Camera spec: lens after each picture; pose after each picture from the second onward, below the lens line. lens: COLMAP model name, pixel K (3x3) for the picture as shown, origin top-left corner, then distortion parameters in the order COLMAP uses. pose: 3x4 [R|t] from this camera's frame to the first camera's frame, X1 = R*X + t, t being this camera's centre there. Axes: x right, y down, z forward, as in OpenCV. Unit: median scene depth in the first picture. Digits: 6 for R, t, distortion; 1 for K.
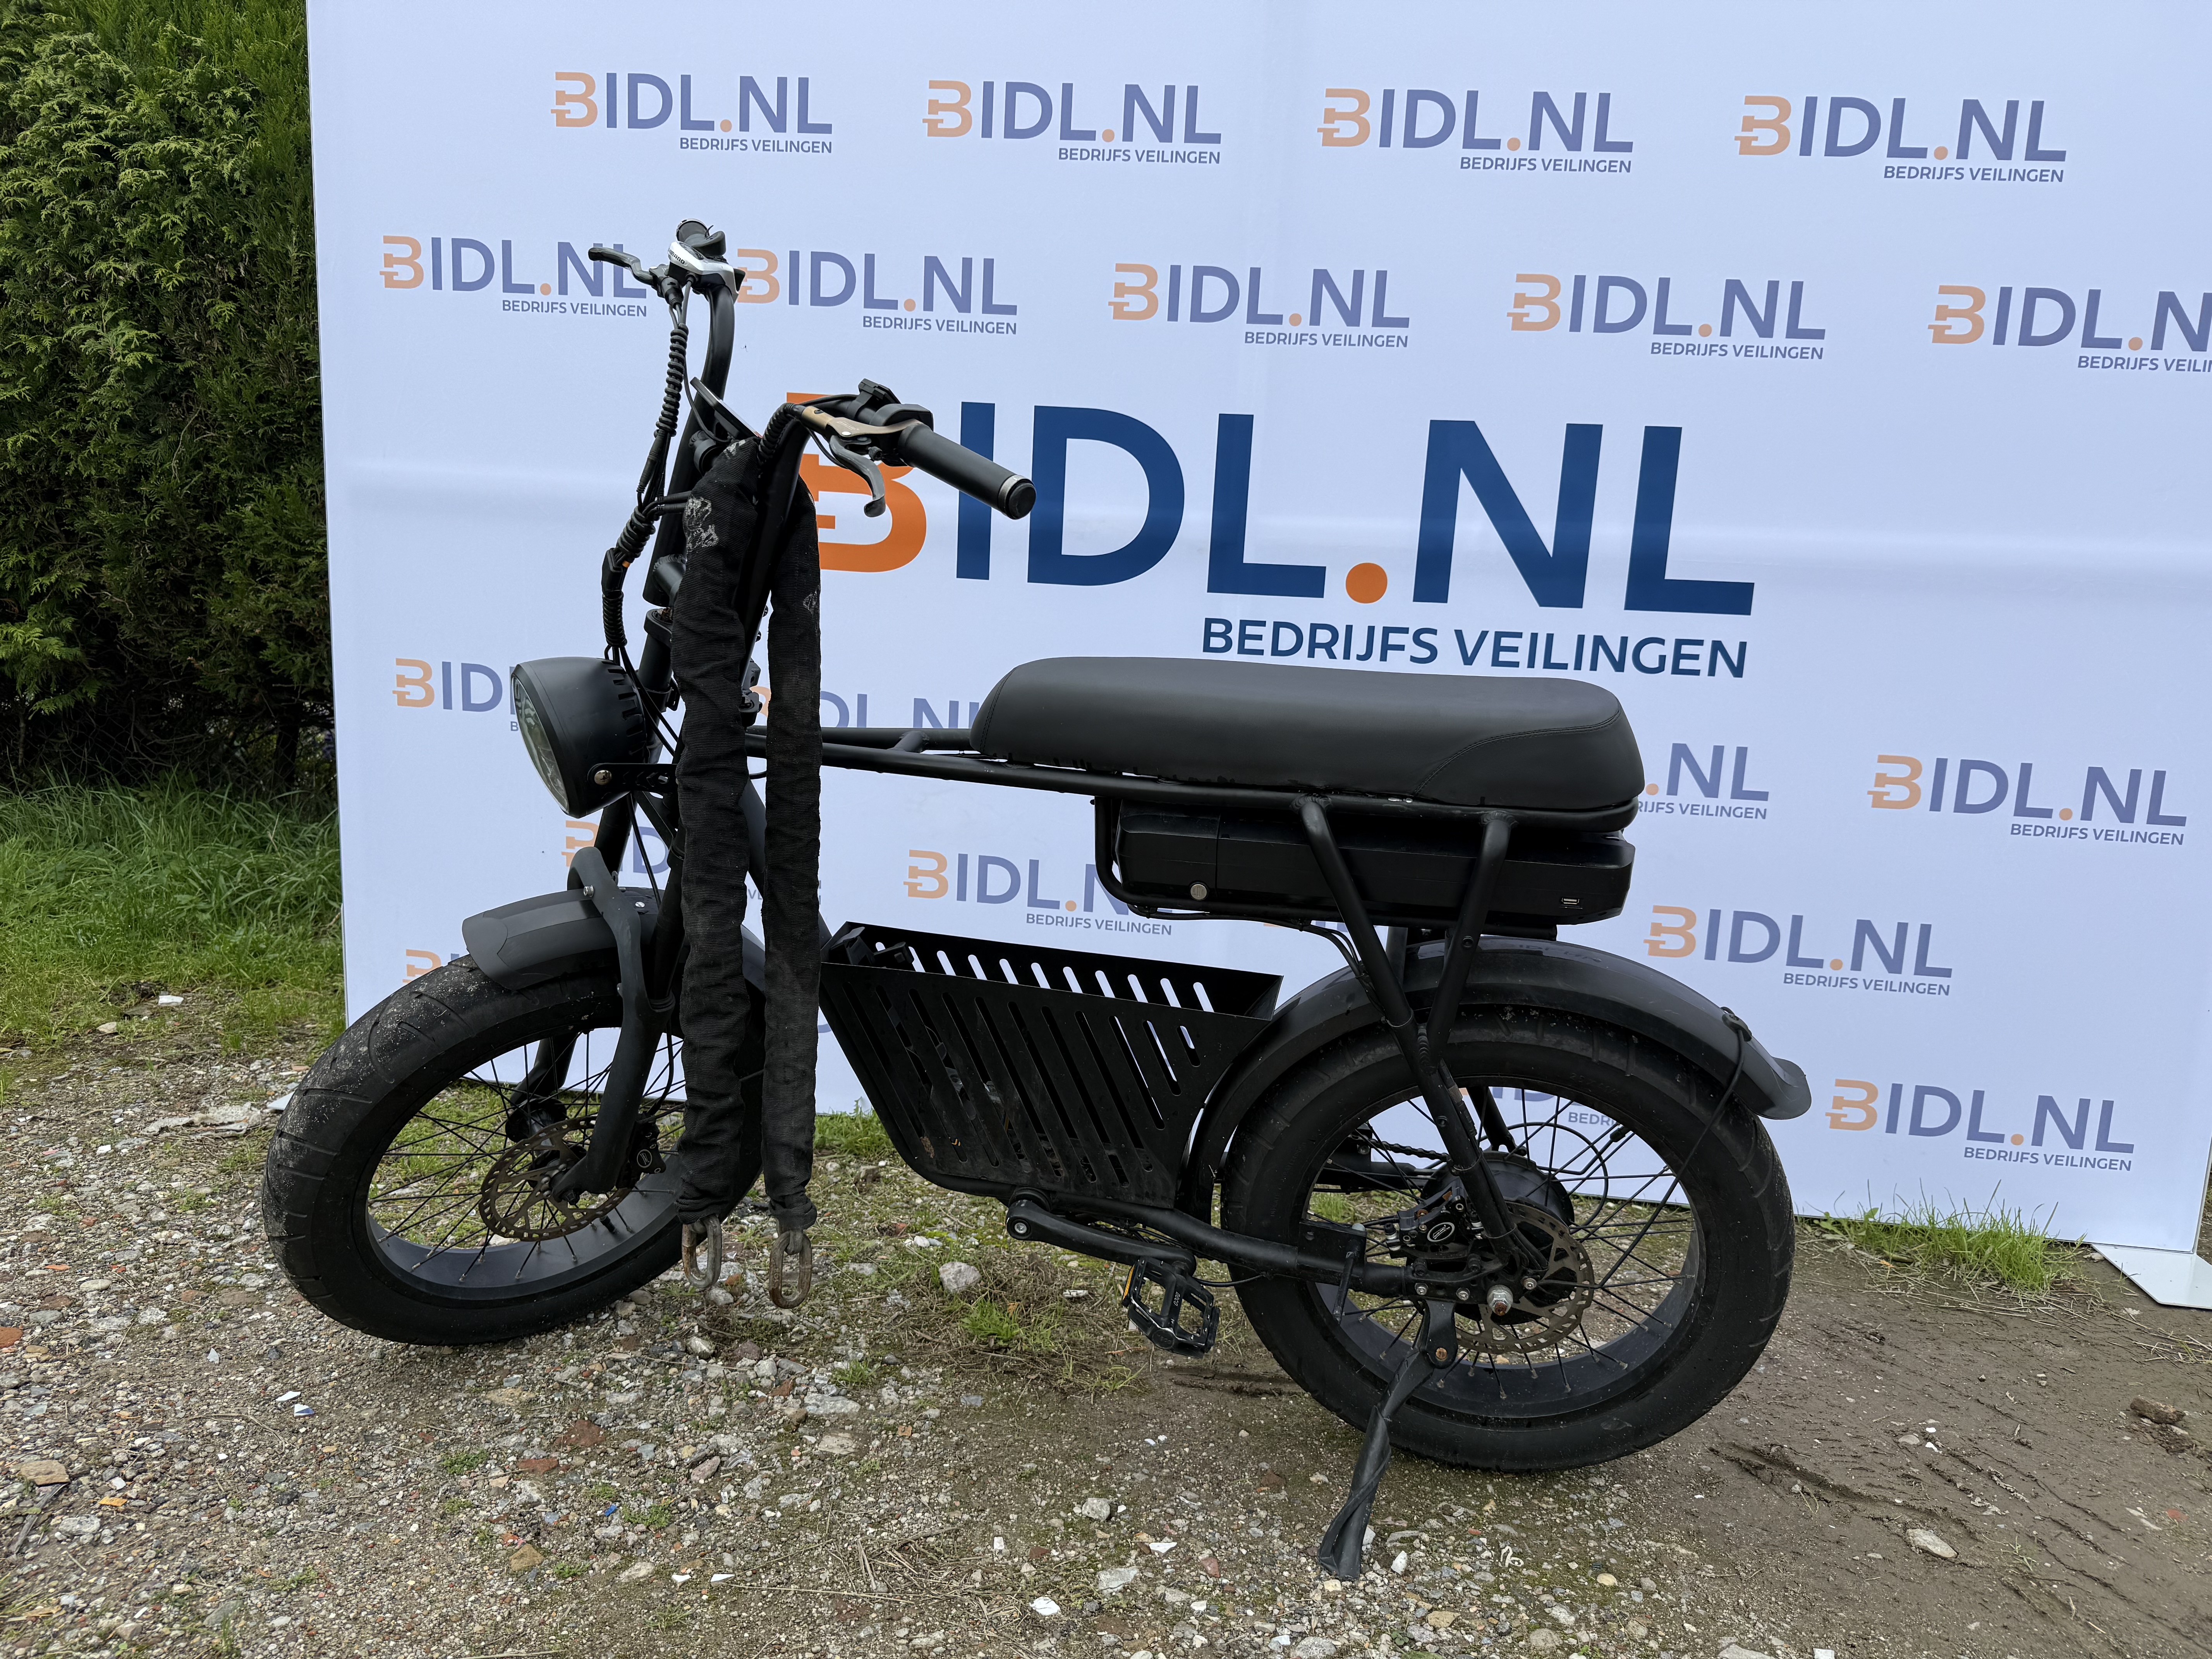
lens RADIAL K [[1562.3, 0, 1117.1], [0, 1562.3, 850.0], [0, 0, 1]] dist [0.013838, -0.029493]
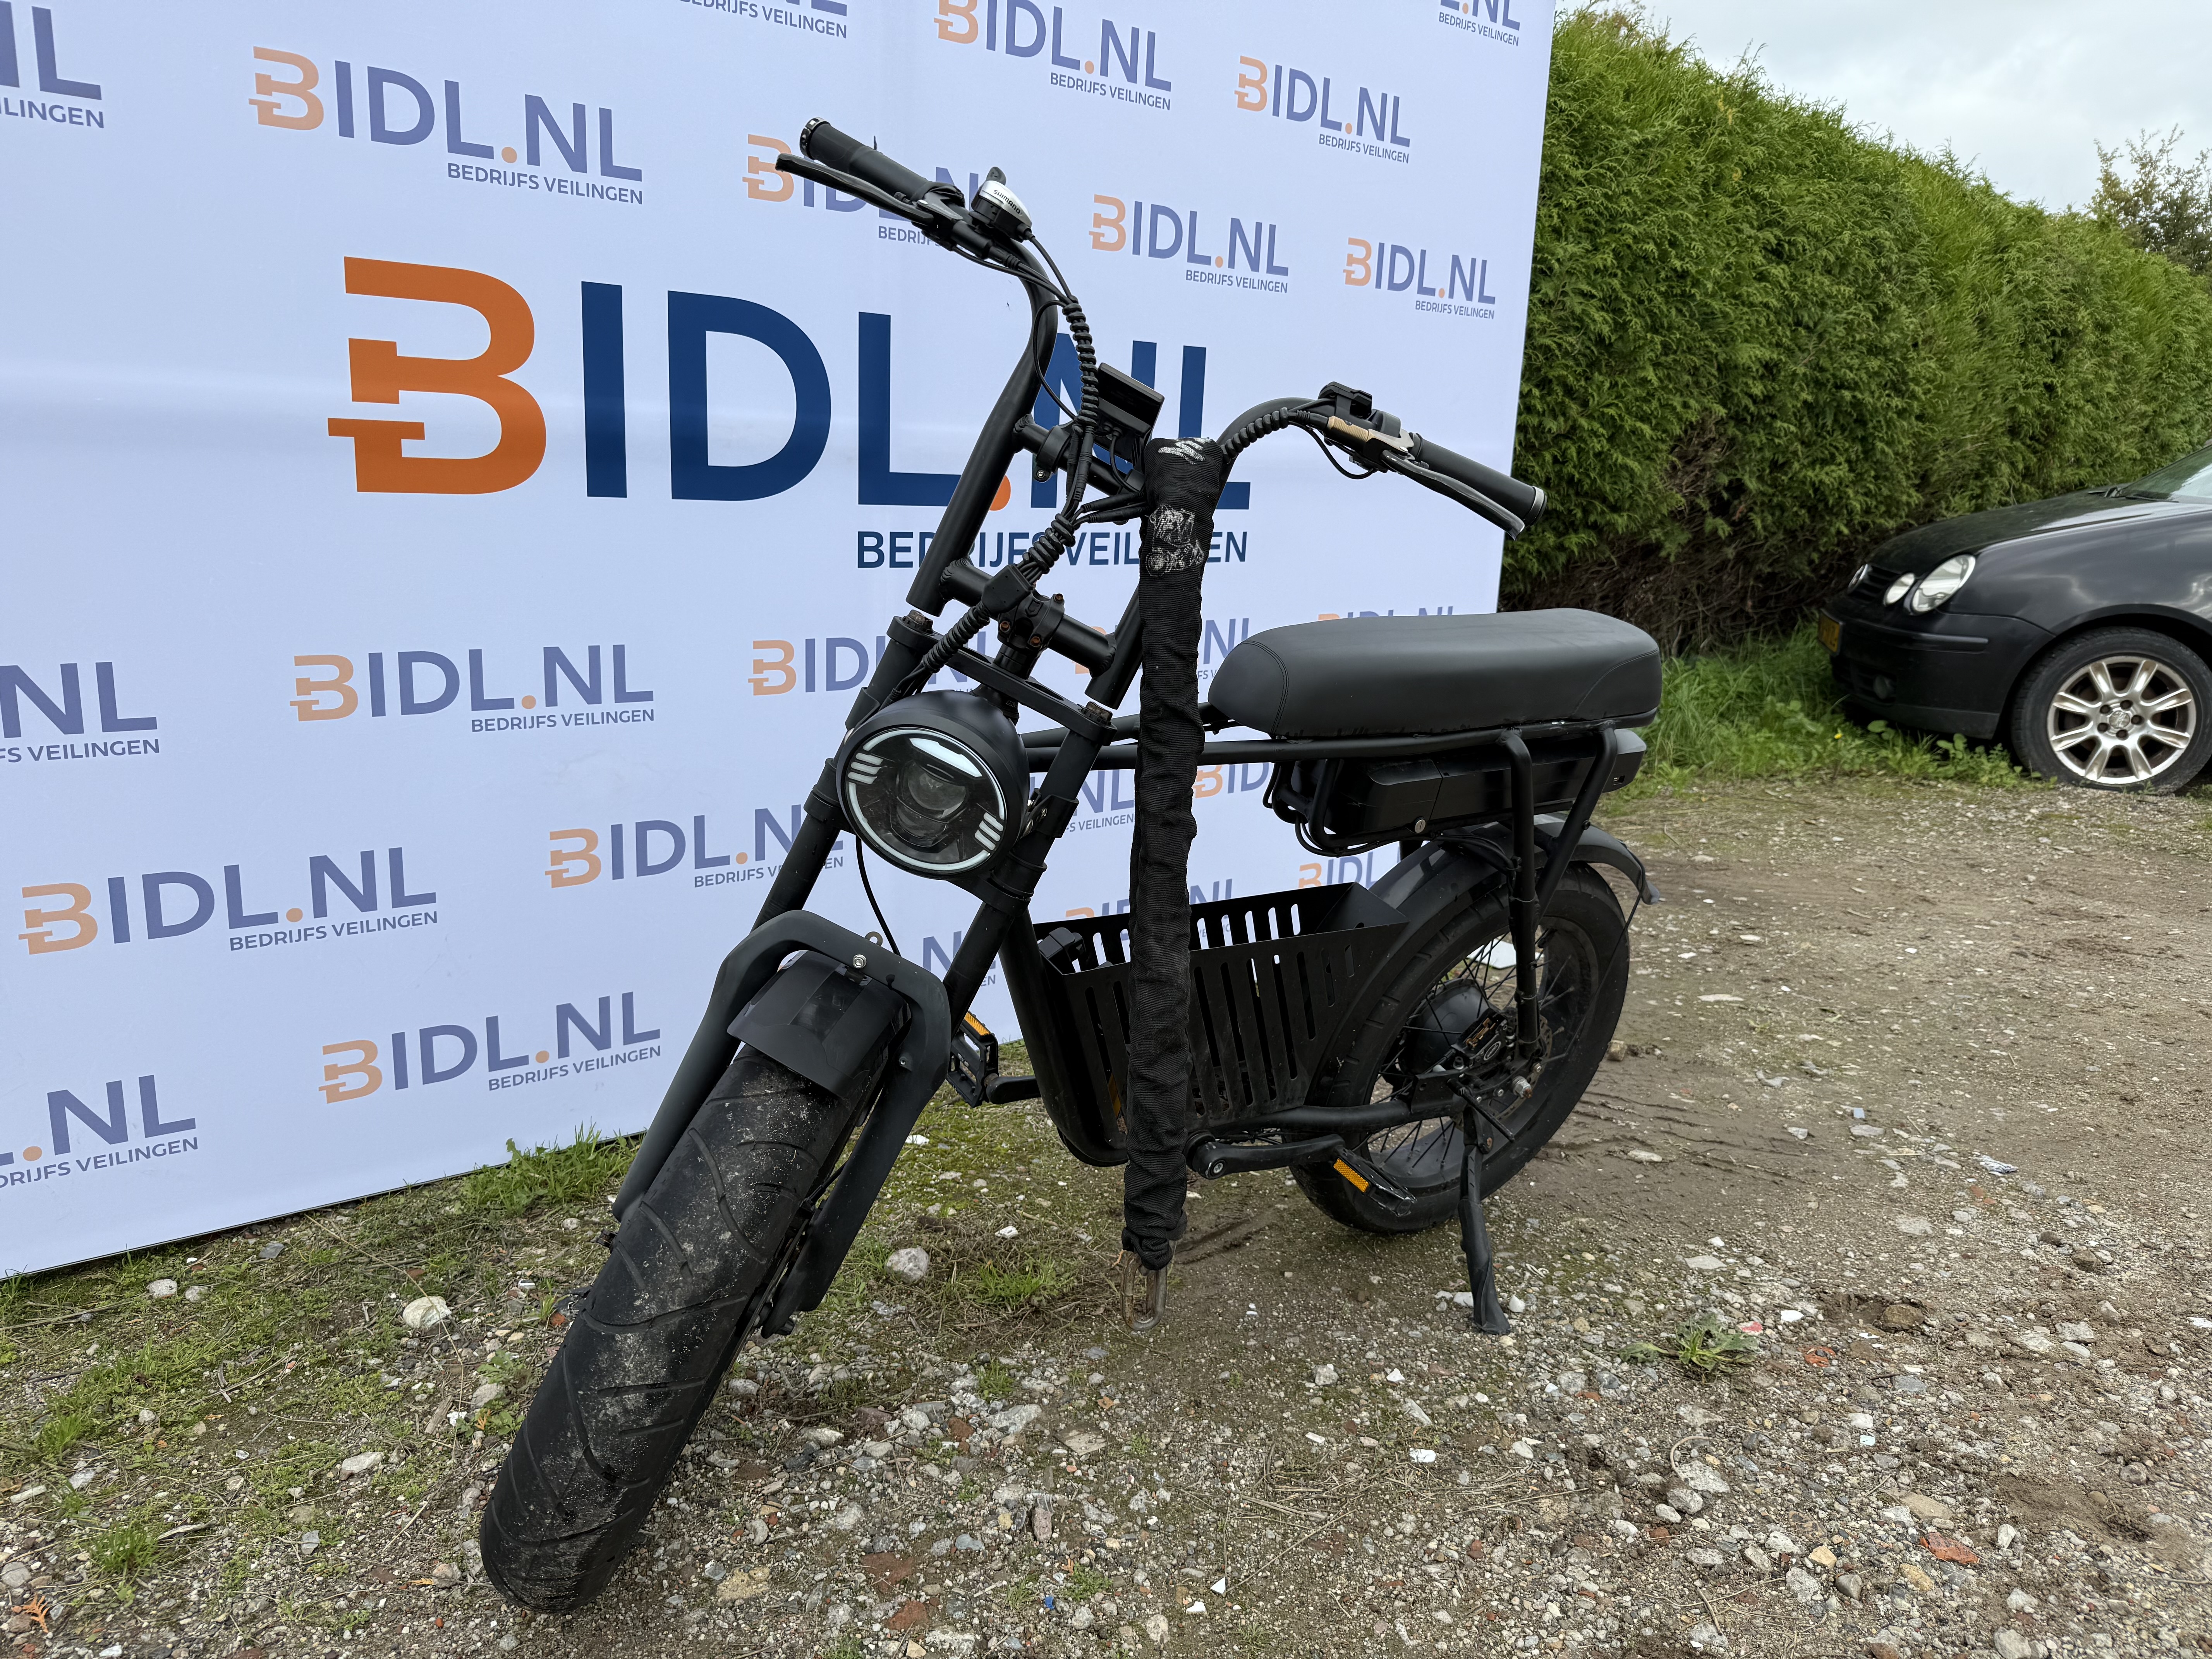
lens RADIAL K [[1562.3, 0, 1123.4], [0, 1562.3, 840.8], [0, 0, 1]] dist [0.013838, -0.029493]
pose [[0.685264, -0.198787, 0.700640, -0.544747], [0.110903, 0.979291, 0.169378, -0.109542], [-0.719801, -0.038366, 0.693119, 0.219049]]
